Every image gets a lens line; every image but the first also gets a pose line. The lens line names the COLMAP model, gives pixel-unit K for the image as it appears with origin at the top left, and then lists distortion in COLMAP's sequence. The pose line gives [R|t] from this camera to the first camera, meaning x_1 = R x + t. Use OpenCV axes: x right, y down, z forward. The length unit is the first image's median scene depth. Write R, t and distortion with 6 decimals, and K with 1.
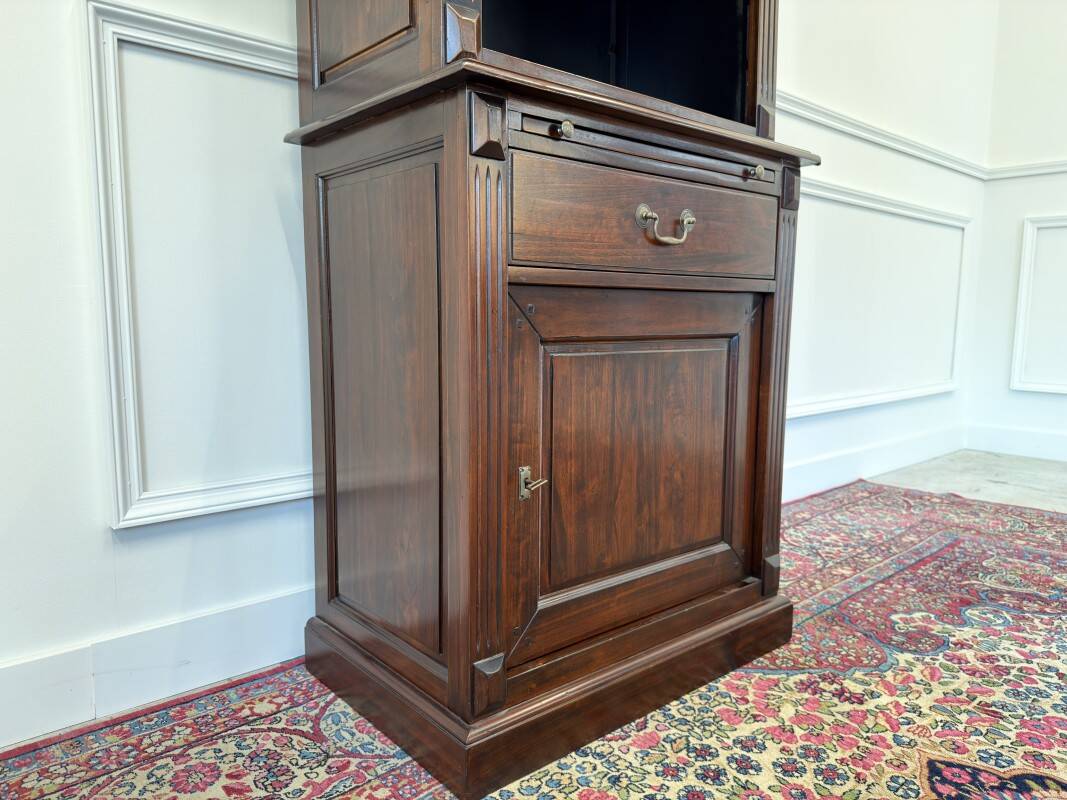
lens RADIAL K [[763.3, 0, 539.6], [0, 763.3, 406.9], [0, 0, 1]] dist [0.005559, -0.015735]
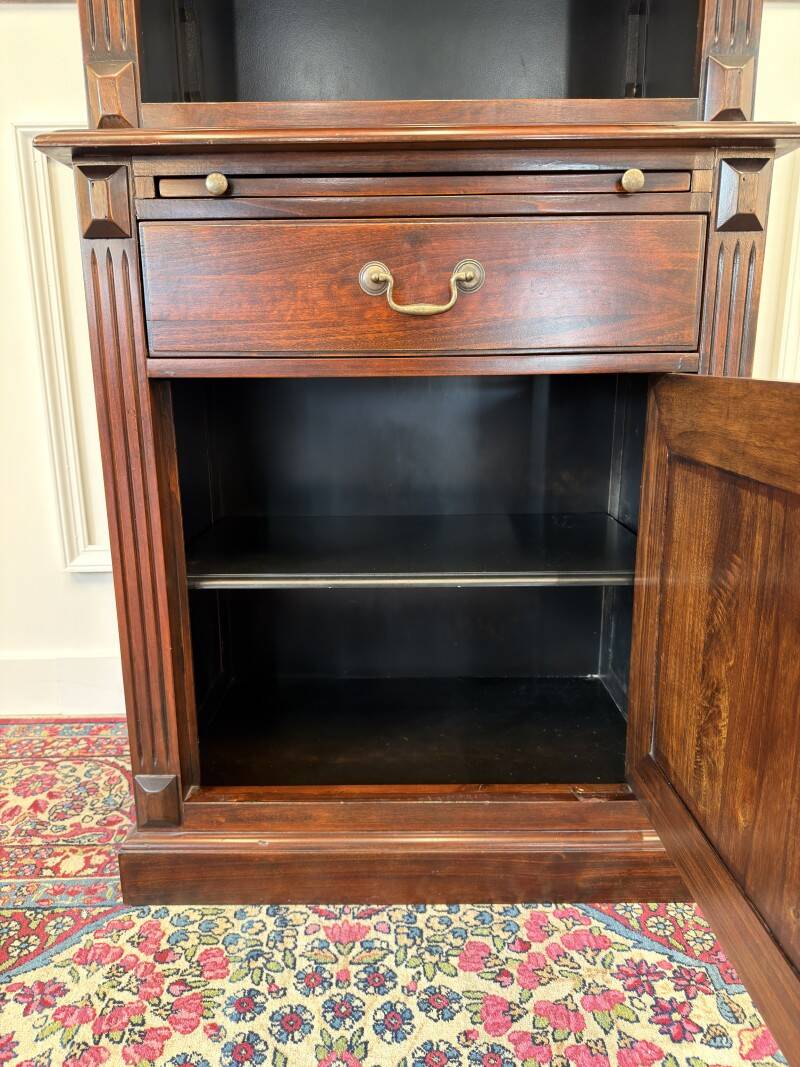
lens RADIAL K [[763.3, 0, 396.8], [0, 763.3, 535.3], [0, 0, 1]] dist [0.005559, -0.015735]
pose [[0.752401, 0.139058, -0.643860, 0.616487], [-0.065411, 0.988404, 0.137033, -0.099808], [0.655450, -0.060988, 0.752772, 0.413428]]
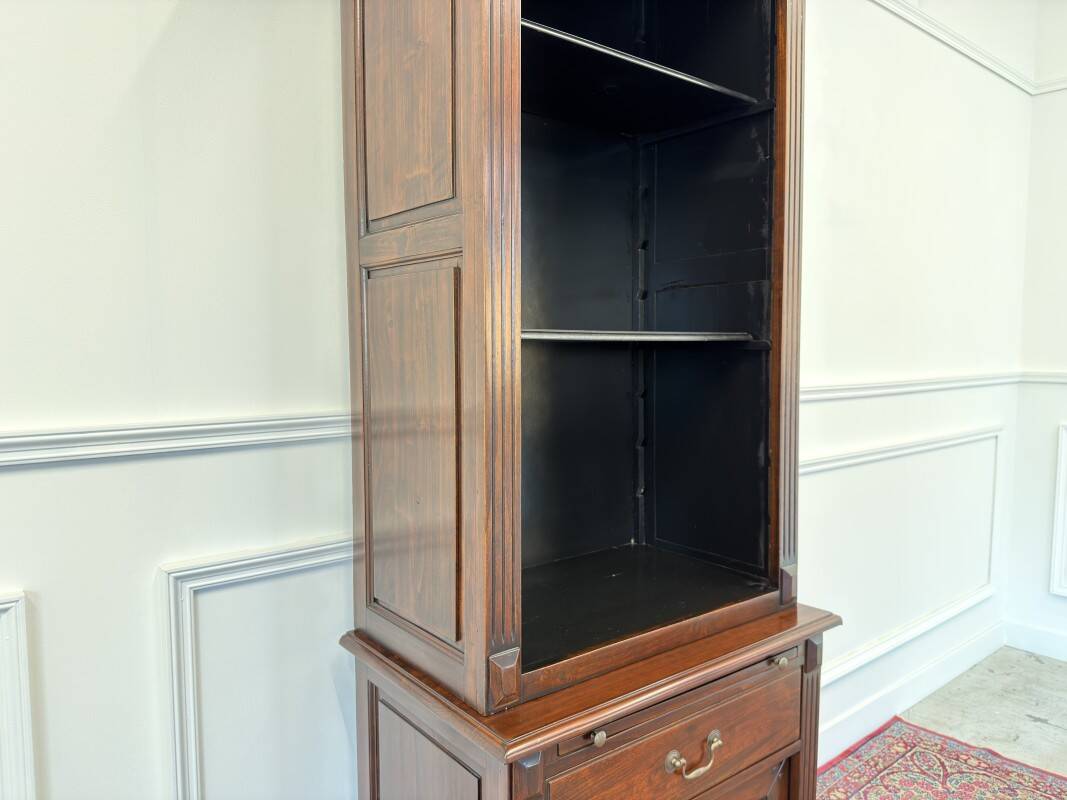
lens RADIAL K [[763.3, 0, 528.5], [0, 763.3, 400.3], [0, 0, 1]] dist [0.005559, -0.015735]
pose [[0.998451, -0.004939, -0.055422, -0.001890], [0.002207, 0.998784, -0.049258, -0.654104], [0.055598, 0.049059, 0.997247, -0.092390]]
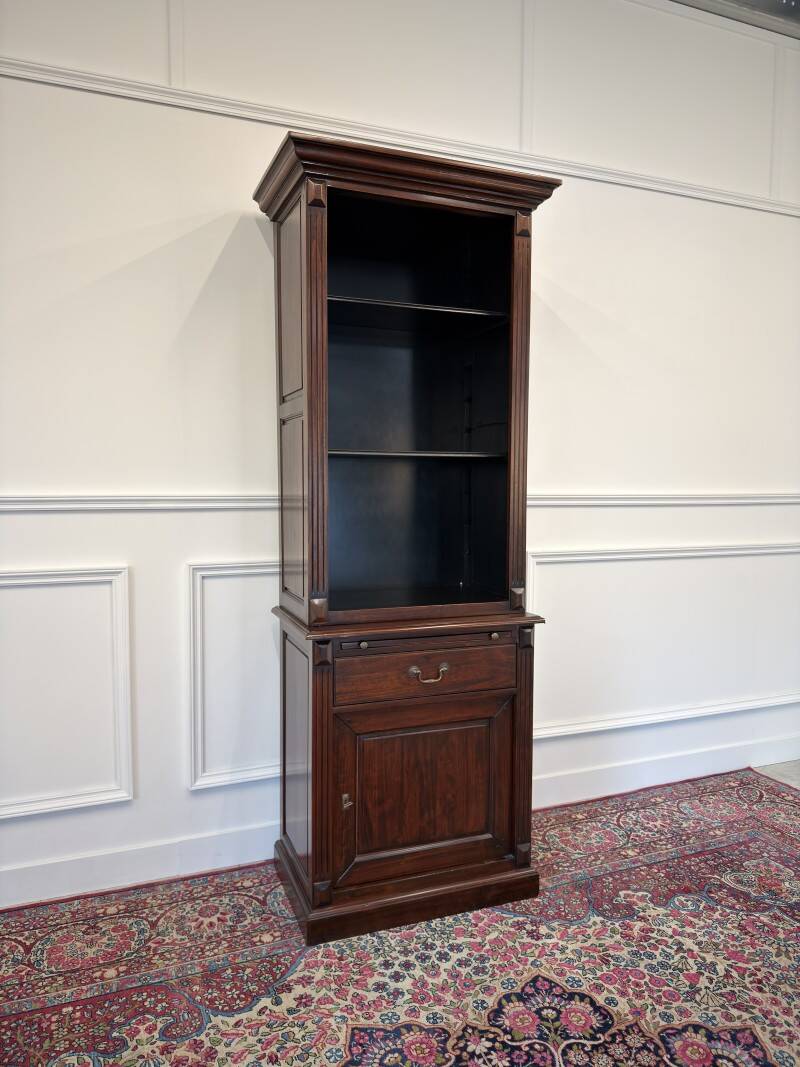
lens RADIAL K [[763.3, 0, 401.3], [0, 763.3, 518.8], [0, 0, 1]] dist [0.005559, -0.015735]
pose [[0.939201, 0.015657, -0.343009, 0.749896], [-0.040237, 0.997096, -0.064661, -0.493188], [0.341001, 0.074532, 0.937104, -0.909498]]
